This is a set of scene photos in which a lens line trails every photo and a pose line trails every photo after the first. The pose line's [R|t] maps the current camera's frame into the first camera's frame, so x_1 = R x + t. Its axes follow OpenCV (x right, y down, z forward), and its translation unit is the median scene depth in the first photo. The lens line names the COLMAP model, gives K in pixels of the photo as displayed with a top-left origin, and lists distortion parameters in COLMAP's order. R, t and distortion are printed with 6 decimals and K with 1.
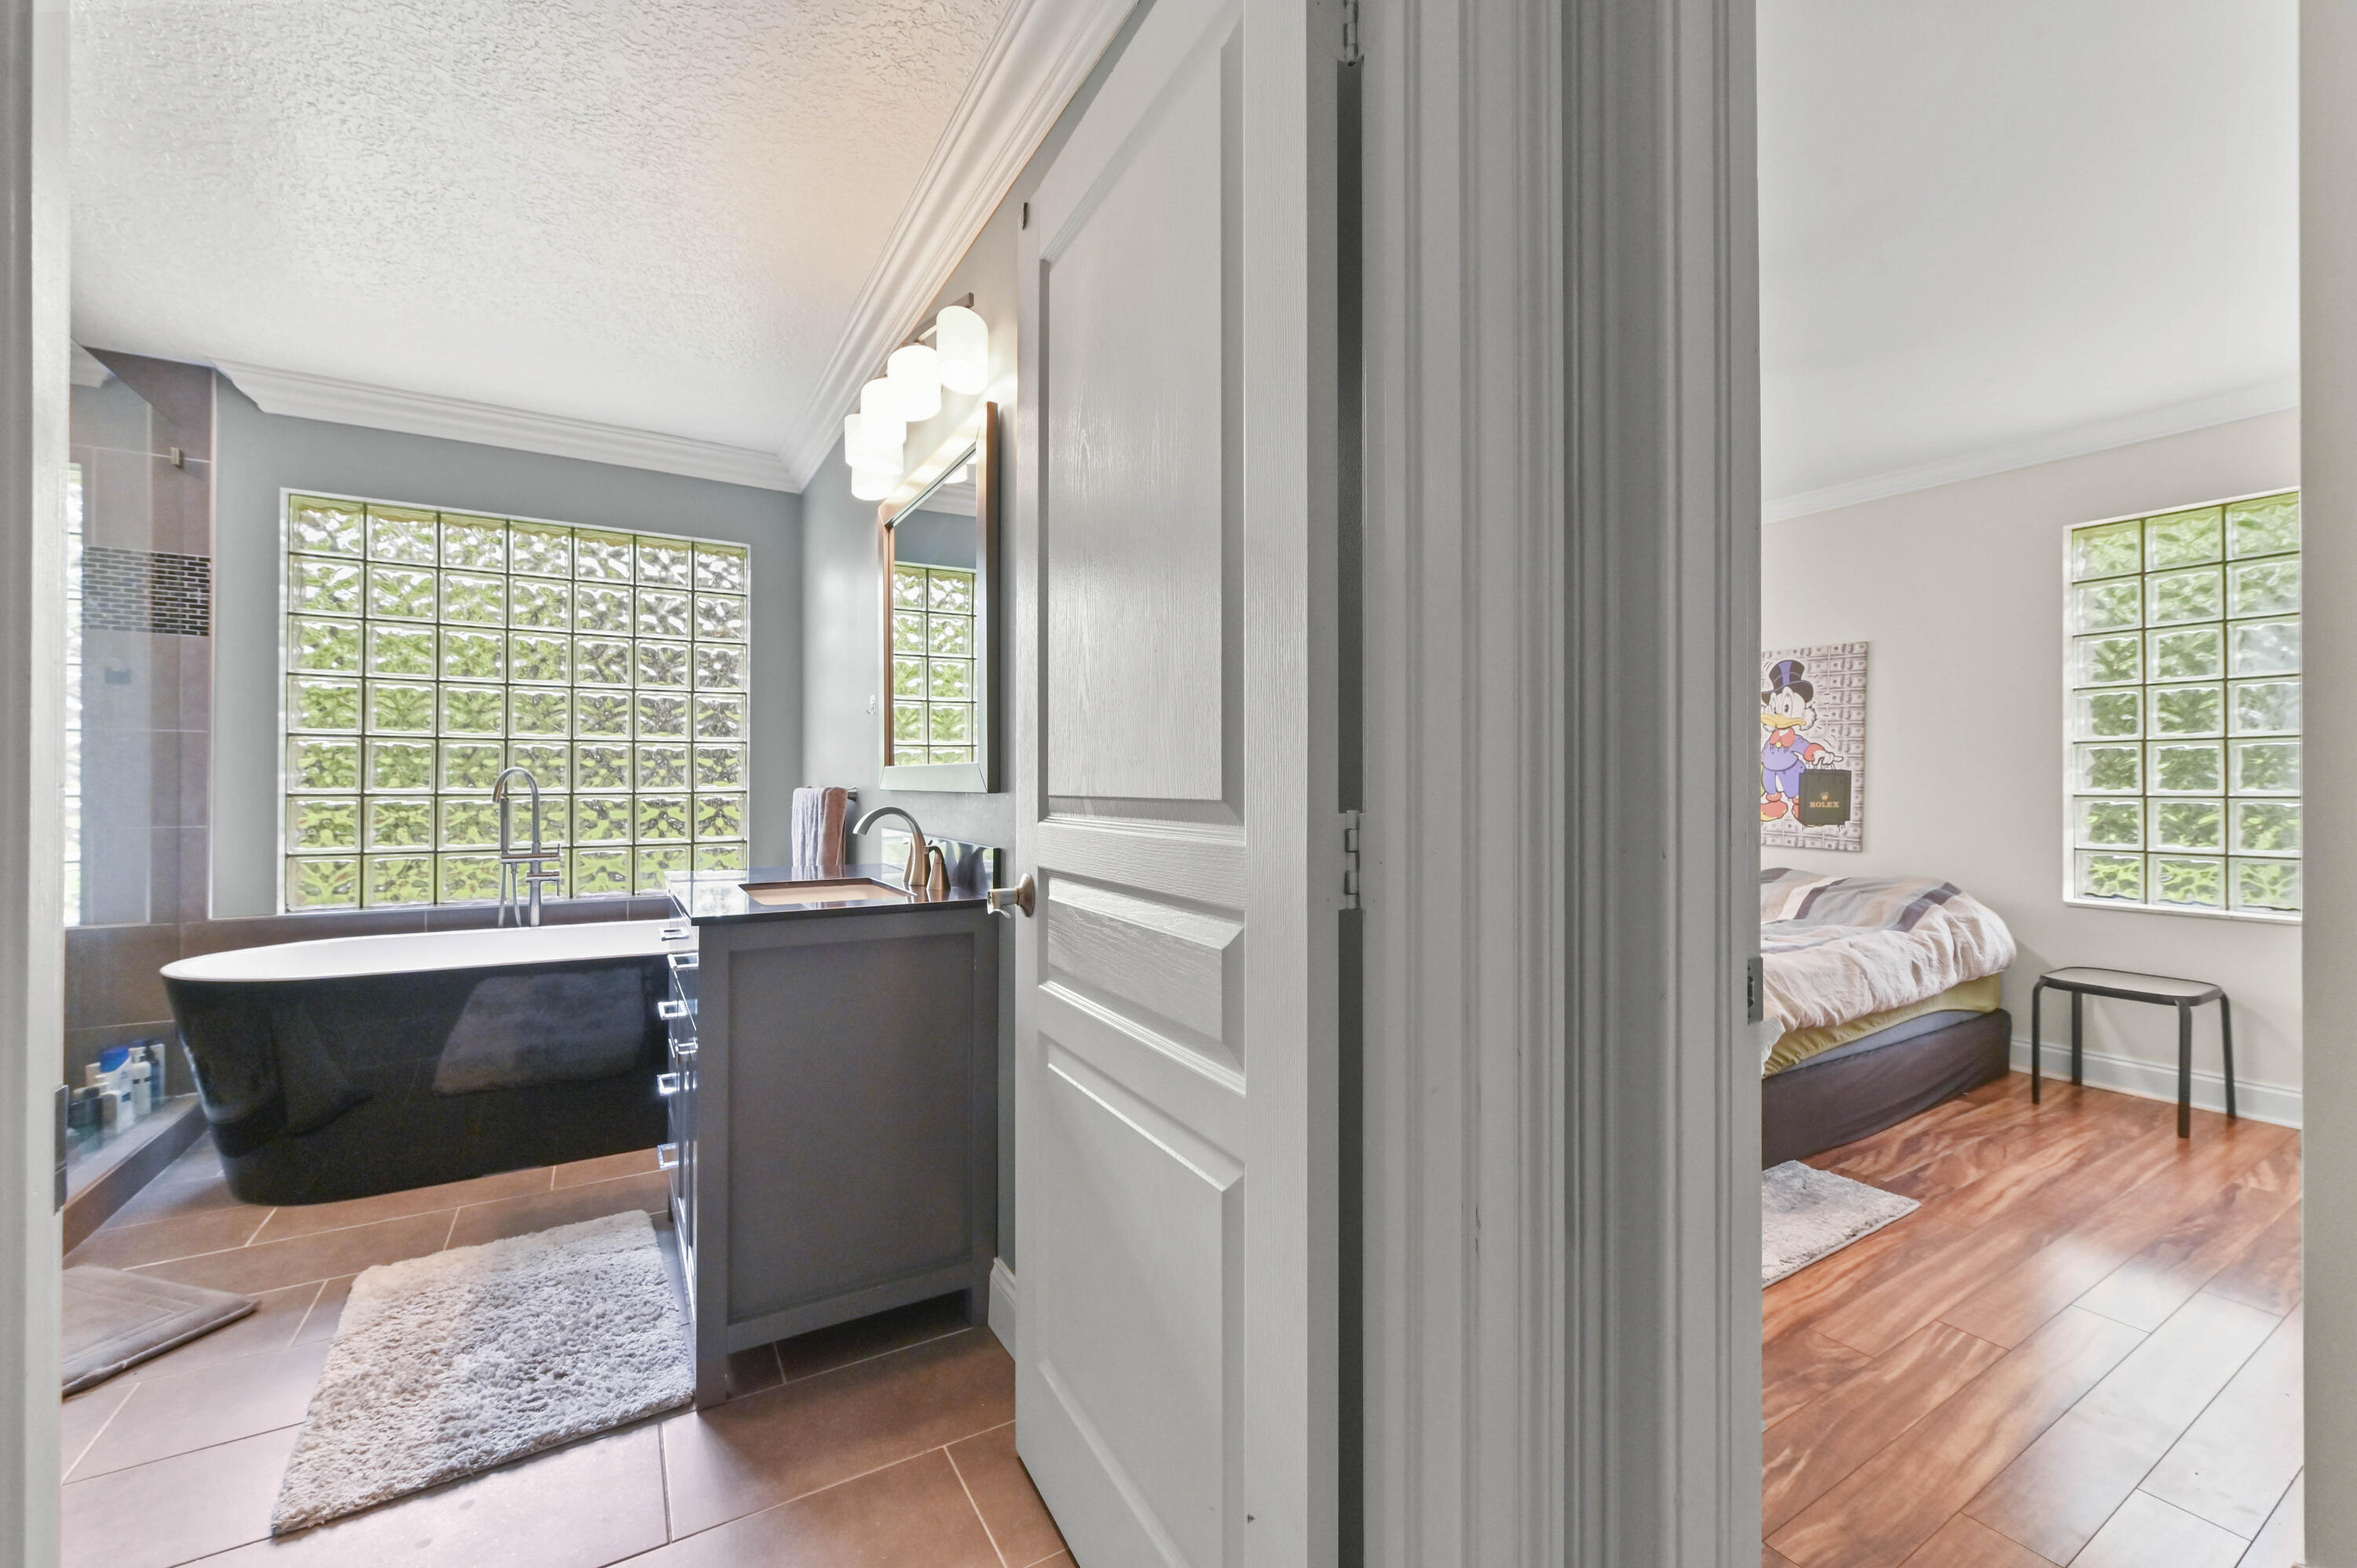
lens RADIAL K [[948.6, 0, 1178.5], [0, 948.6, 784.0], [0, 0, 1]] dist [0.002036, 0.000270]
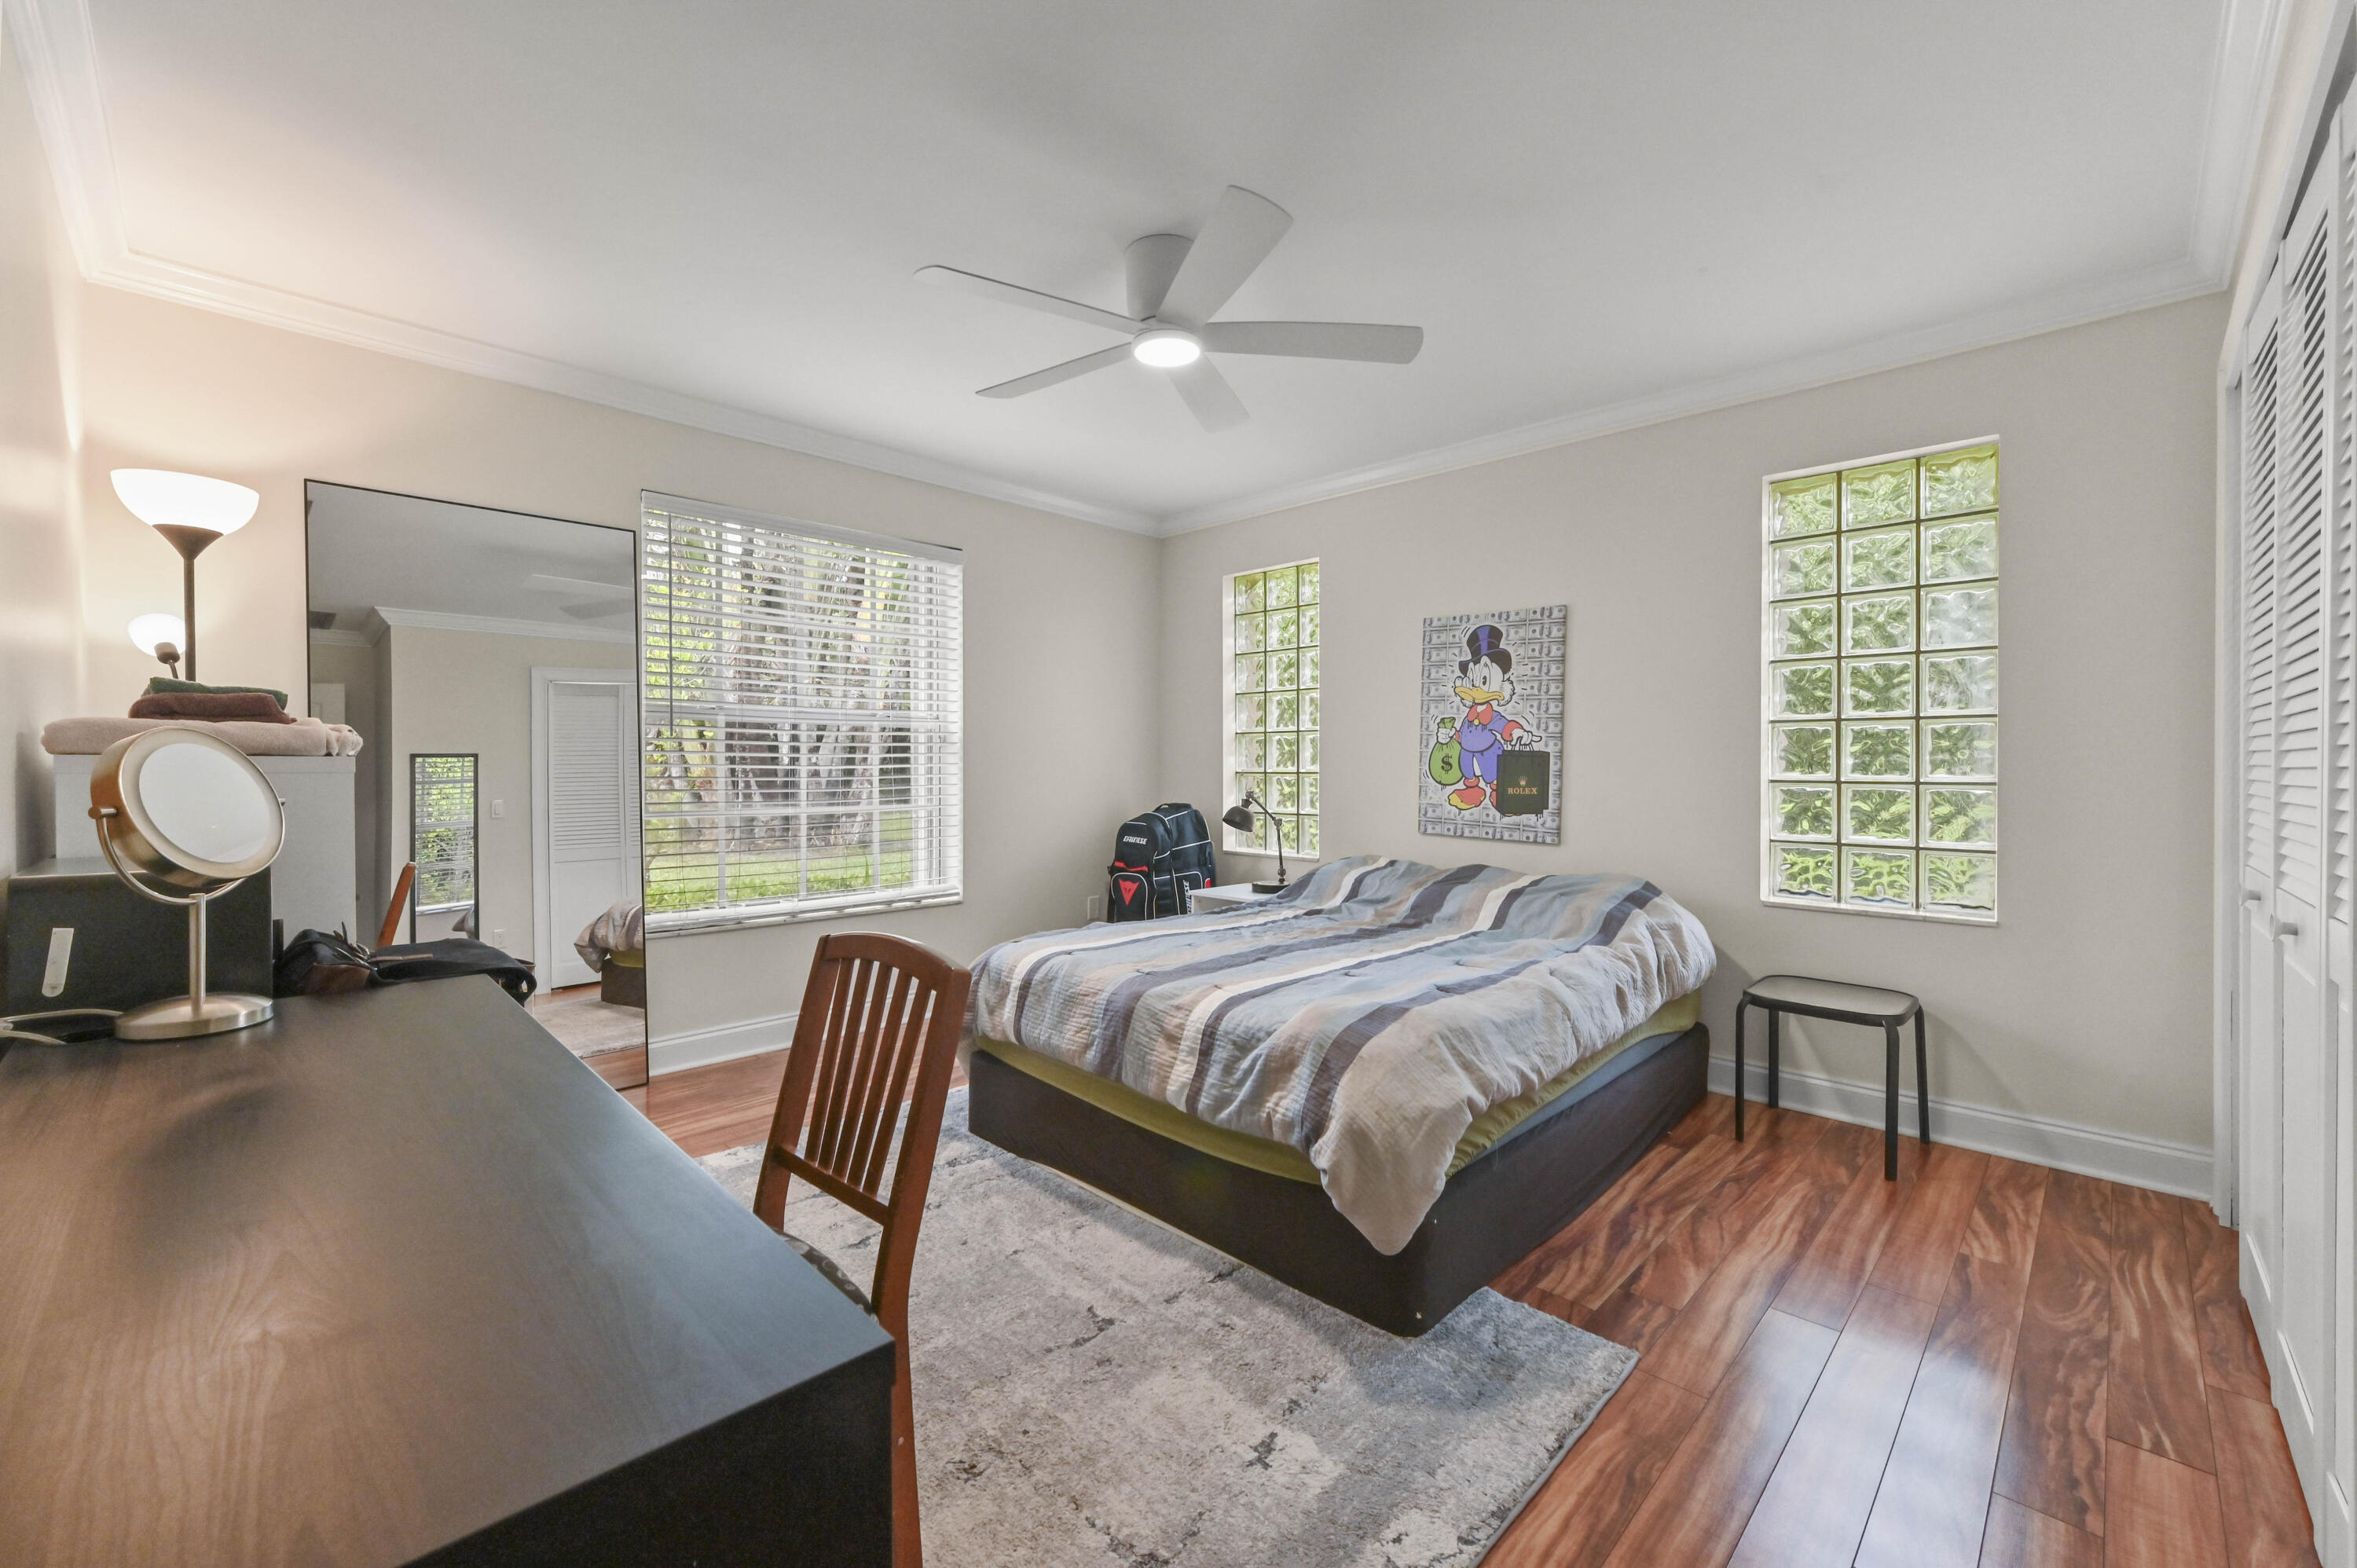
lens RADIAL K [[935.6, 0, 1174.9], [0, 935.6, 768.4], [0, 0, 1]] dist [0.014671, 0.000080]
pose [[0.971016, -0.000961, 0.239011, 0.196900], [-0.000469, 0.999982, 0.005923, -0.004864], [-0.239013, -0.005864, 0.970999, 0.287596]]
